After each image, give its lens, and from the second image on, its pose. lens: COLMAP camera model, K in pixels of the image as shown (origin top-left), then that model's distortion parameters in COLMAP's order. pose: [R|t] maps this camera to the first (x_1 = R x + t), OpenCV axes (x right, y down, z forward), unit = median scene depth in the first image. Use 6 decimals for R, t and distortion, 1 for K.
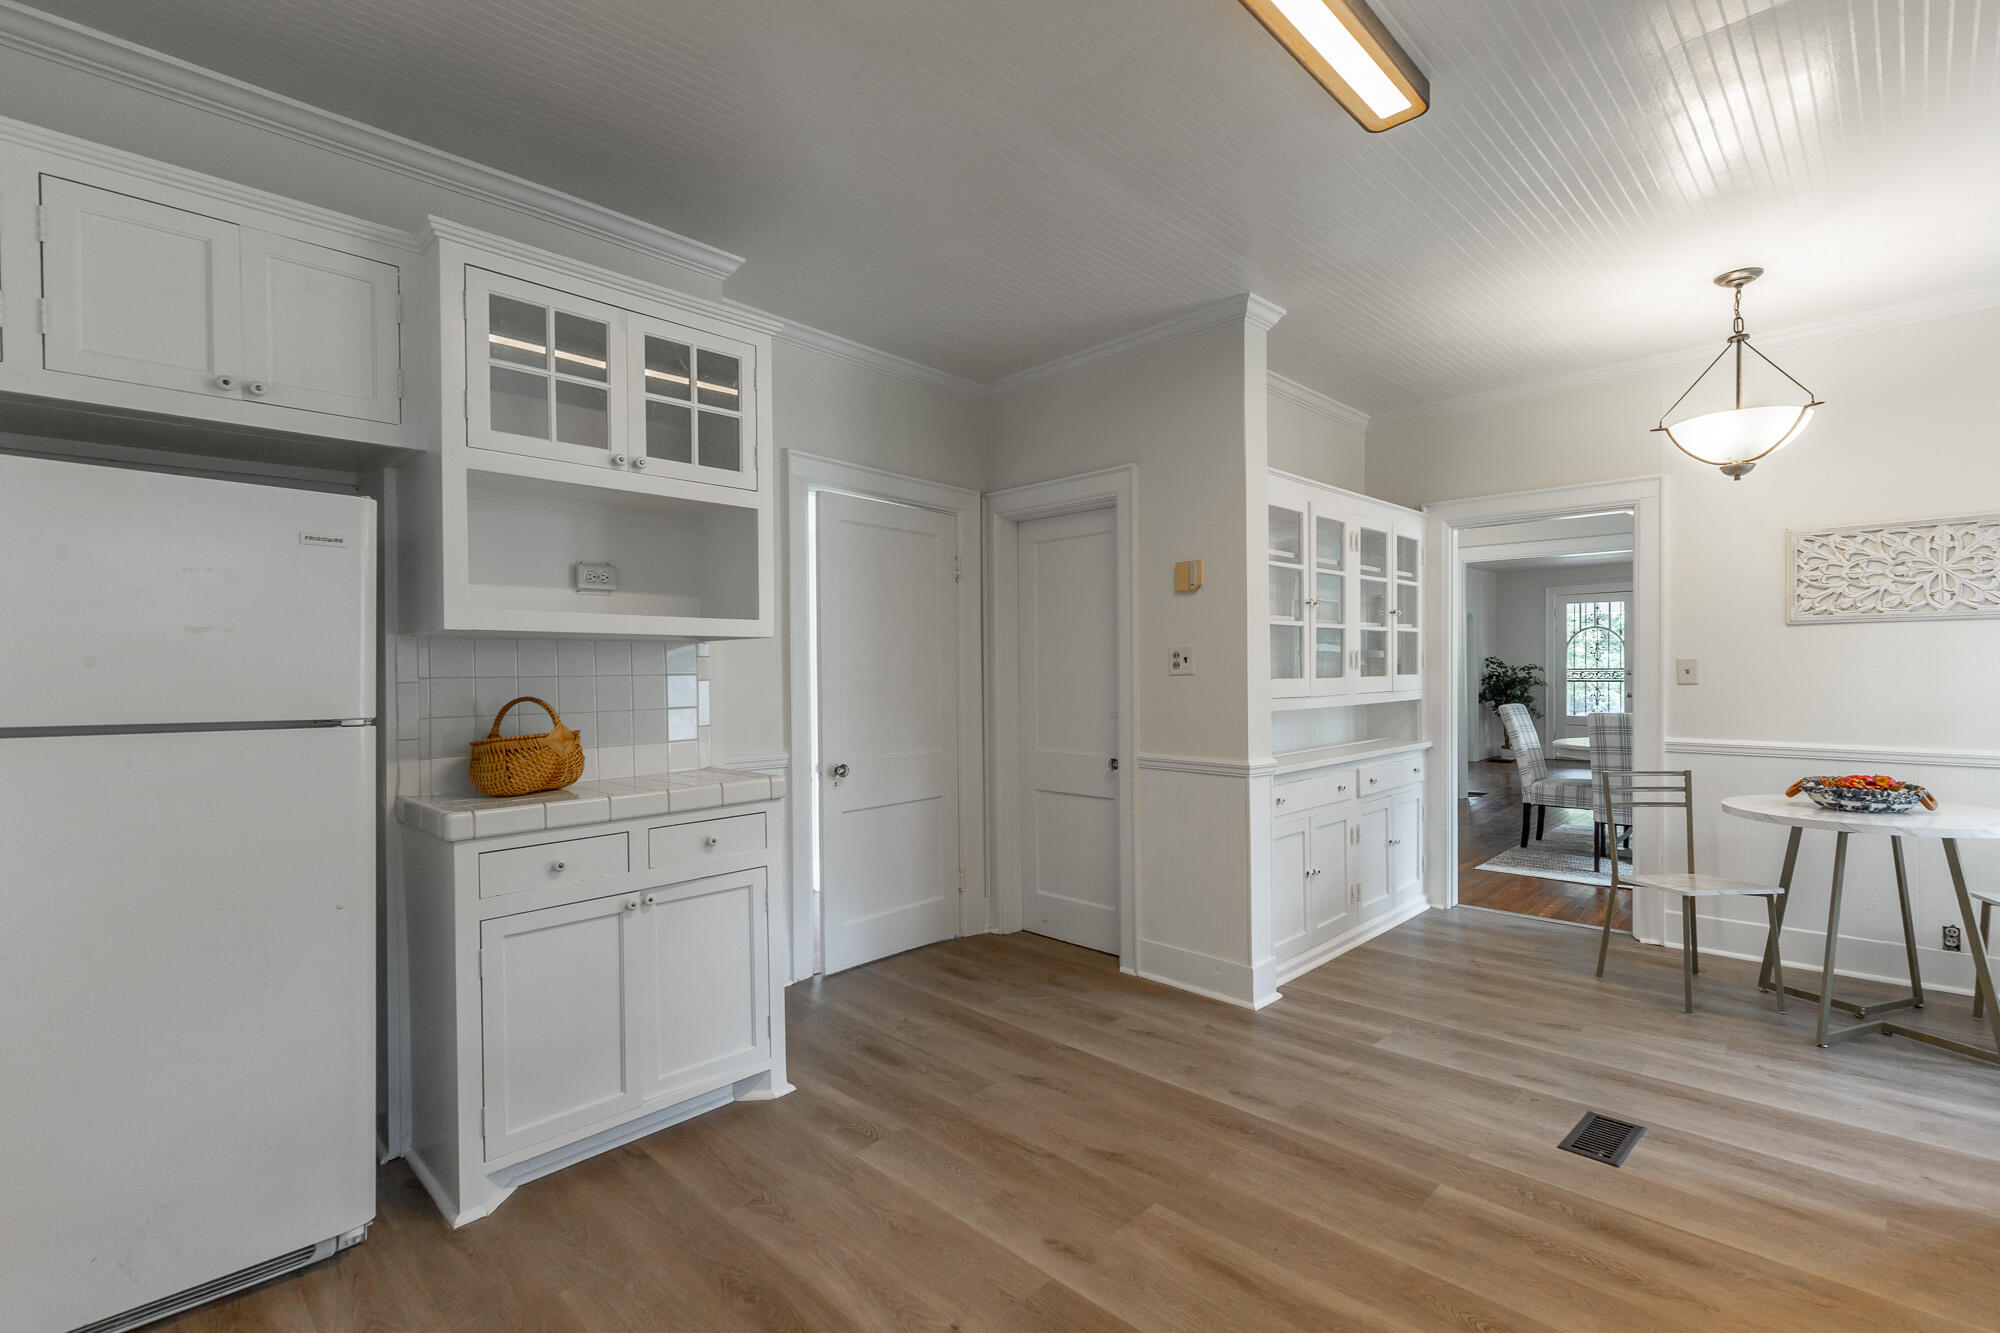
lens RADIAL K [[905.0, 0, 999.0], [0, 905.0, 682.4], [0, 0, 1]] dist [0.009817, -0.000802]
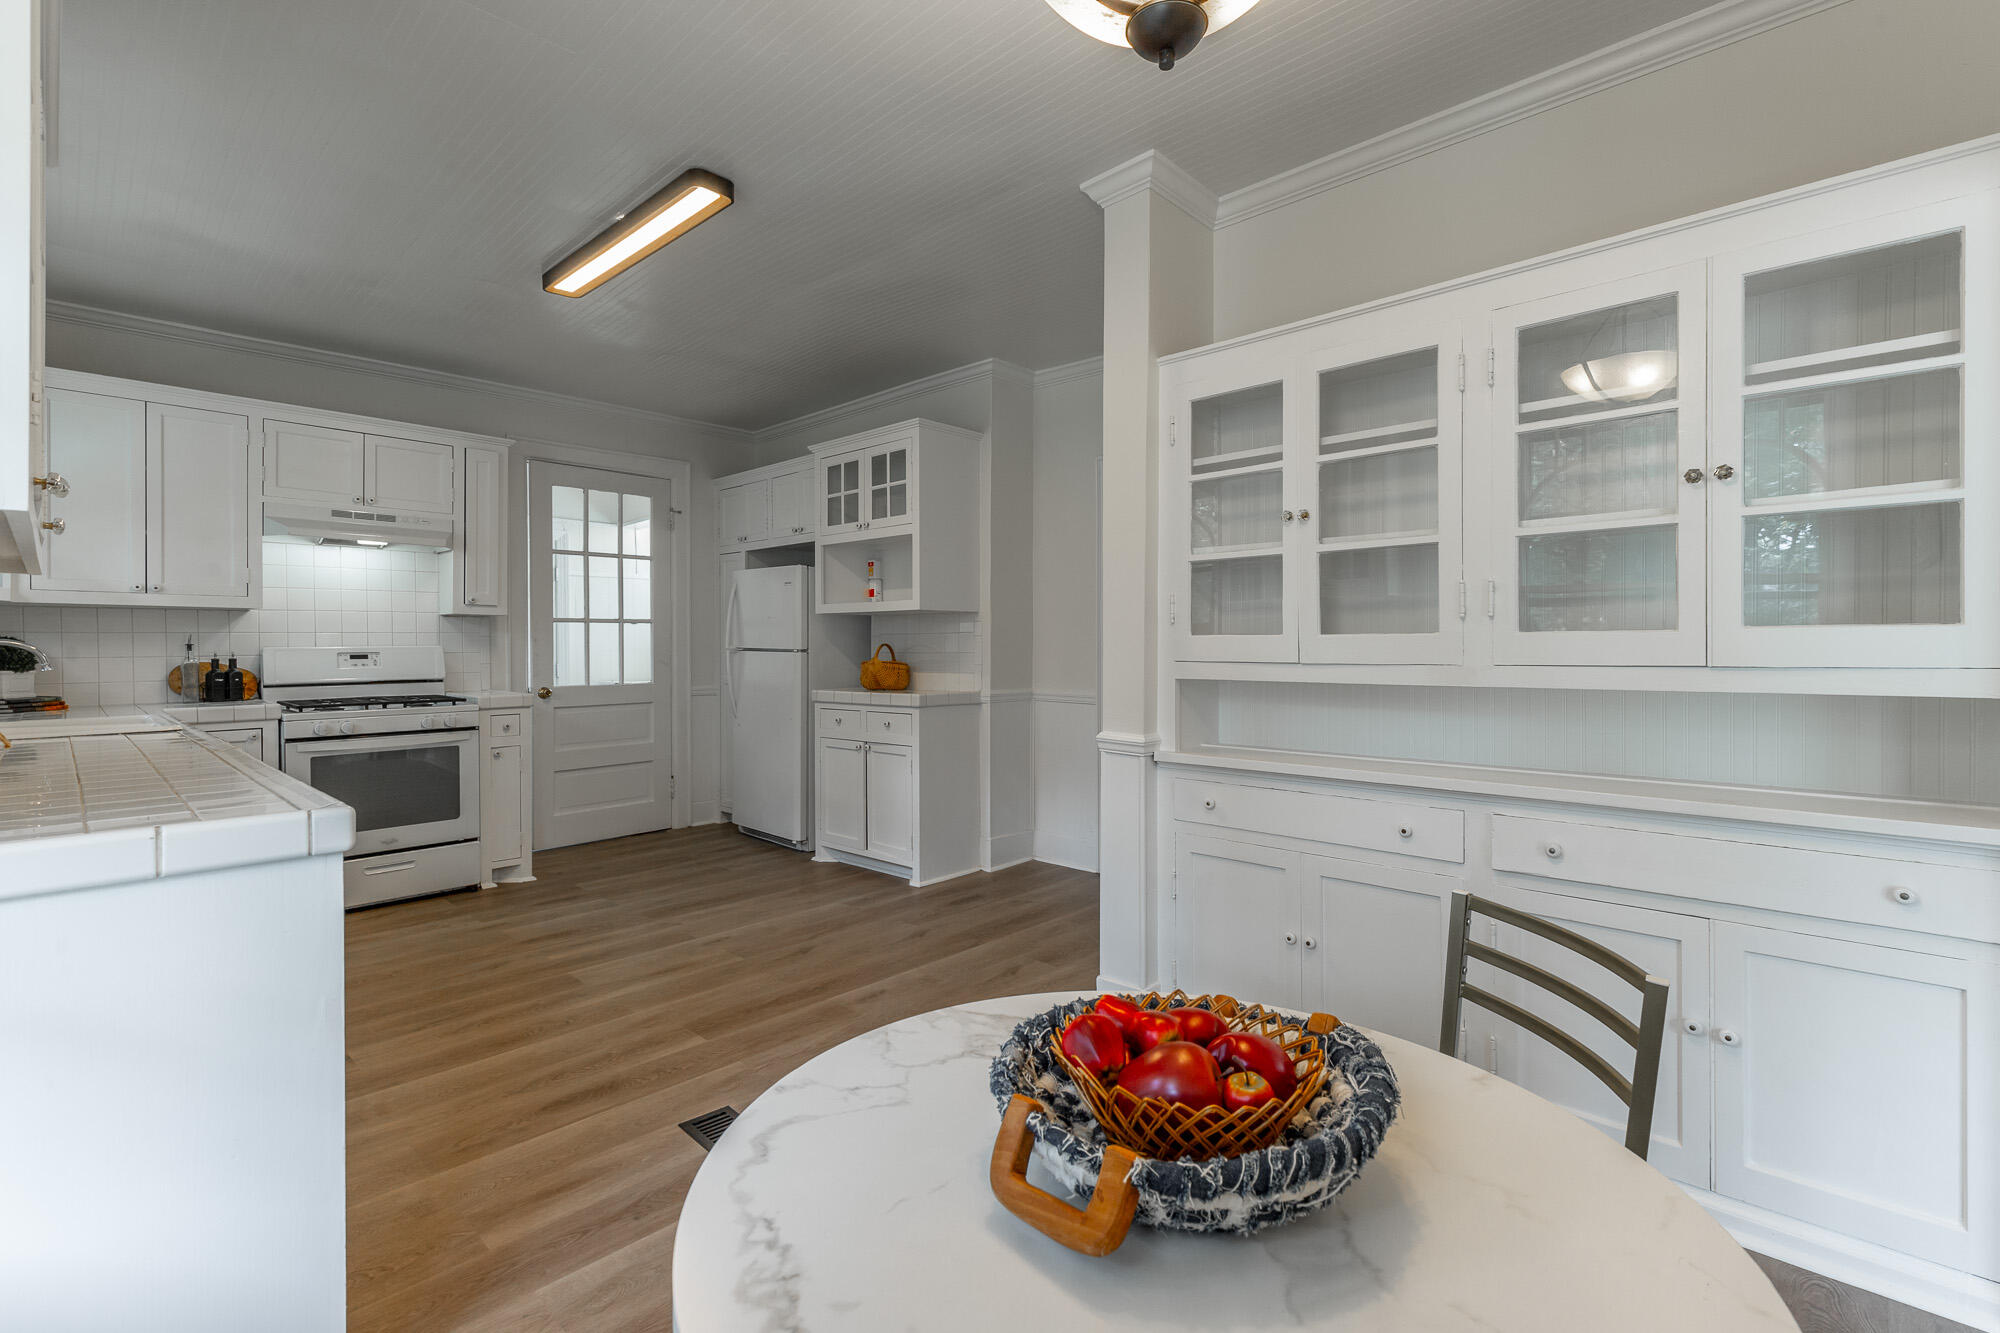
lens RADIAL K [[905.0, 0, 1000.5], [0, 905.0, 650.0], [0, 0, 1]] dist [0.009817, -0.000802]
pose [[0.020683, 0.012843, -0.999704, 1.578952], [-0.008724, 0.999882, 0.012665, 0.002687], [0.999748, 0.008459, 0.020792, 1.256178]]
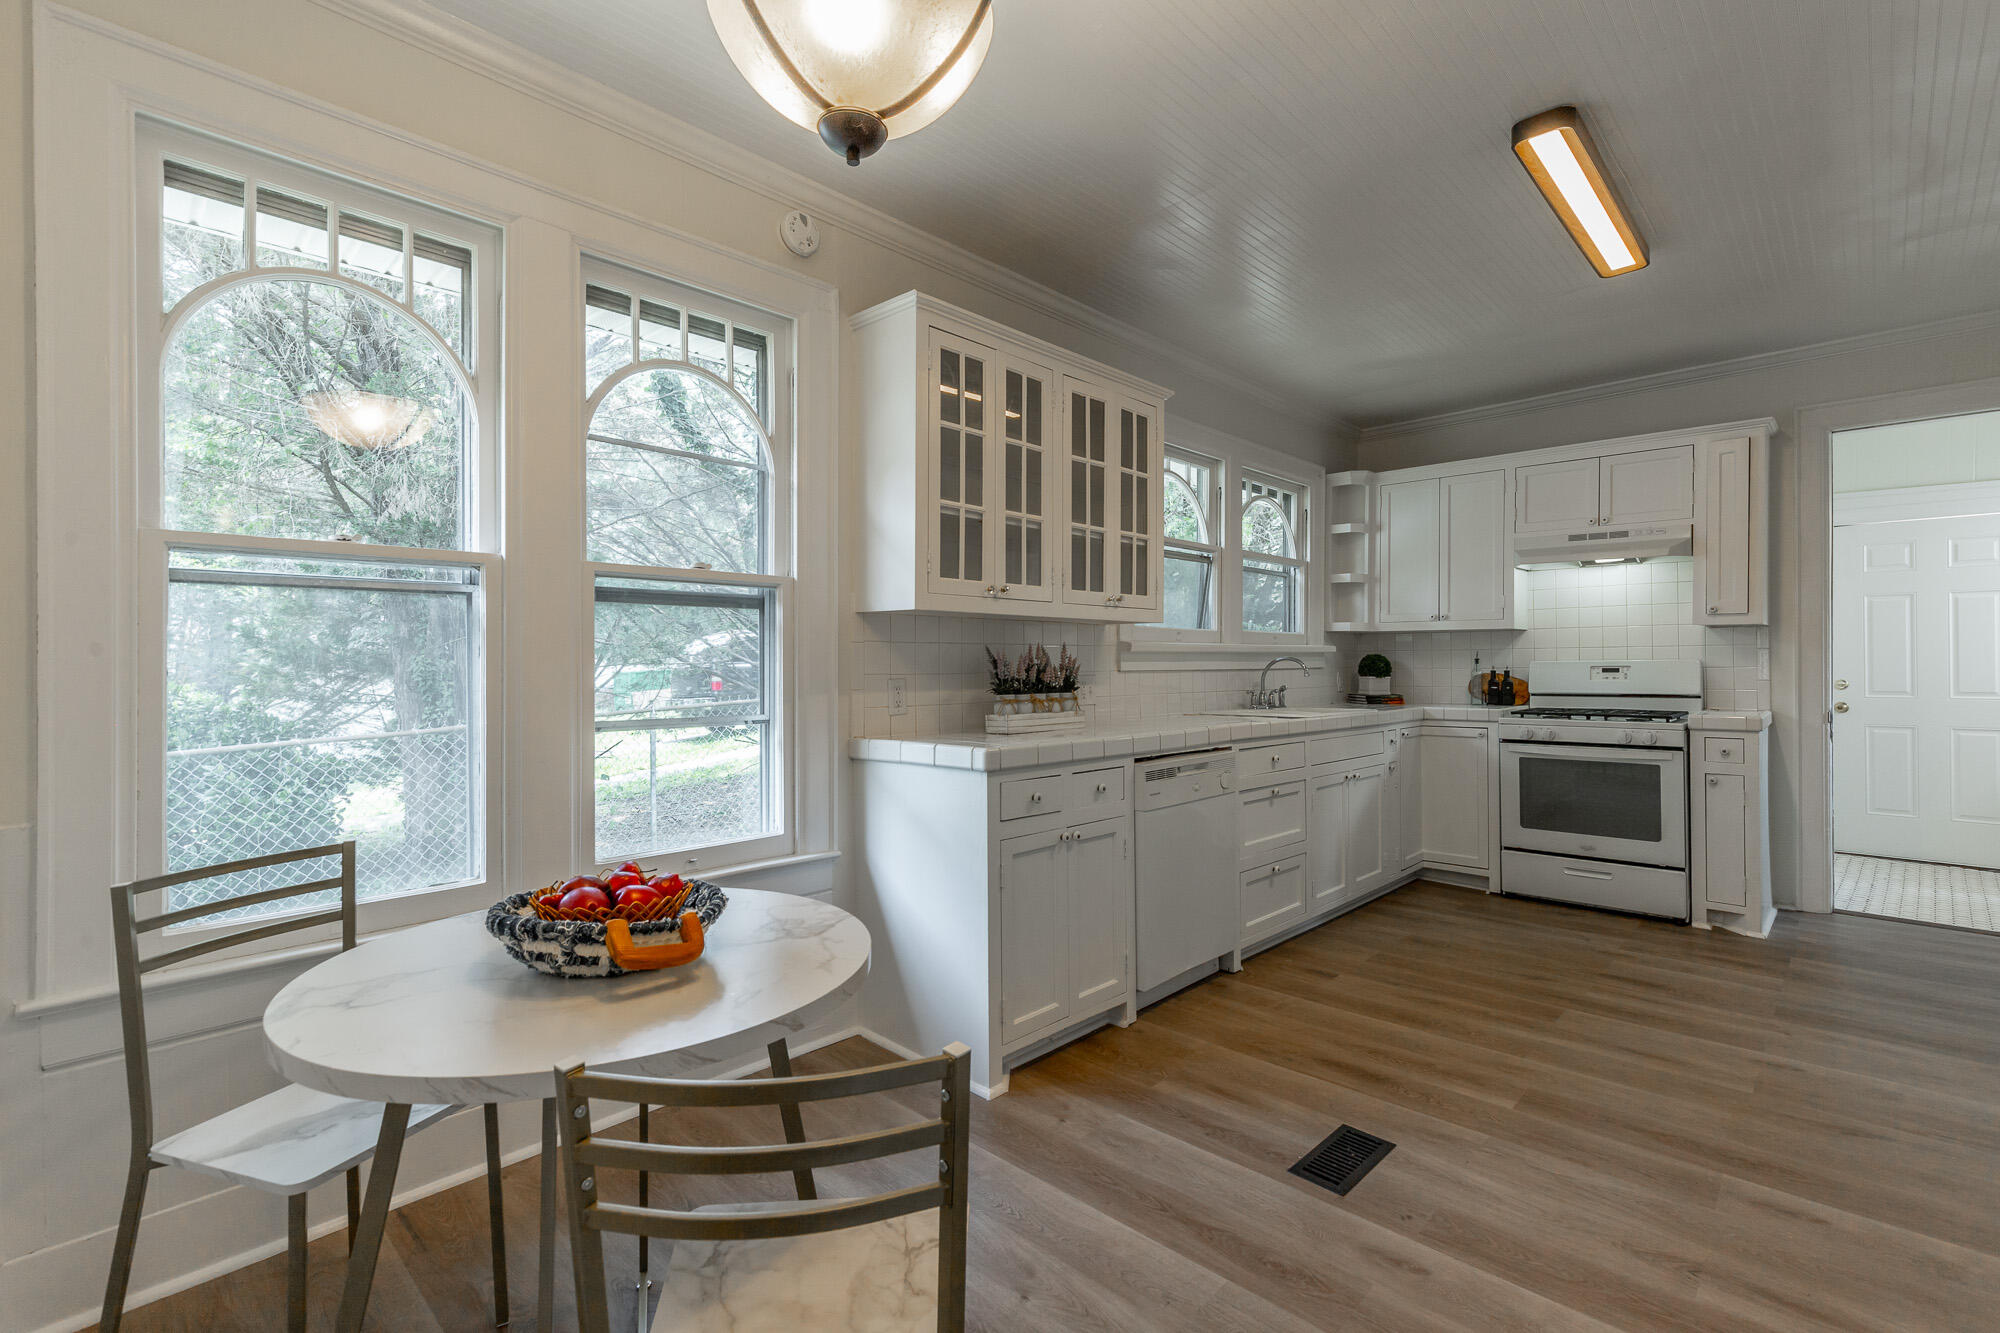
lens RADIAL K [[905.0, 0, 1003.3], [0, 905.0, 657.2], [0, 0, 1]] dist [0.009817, -0.000802]
pose [[-0.999713, 0.009700, -0.021908, 1.022770], [0.009559, 0.999933, 0.006568, -0.001441], [0.021970, 0.006357, -0.999738, 1.904321]]
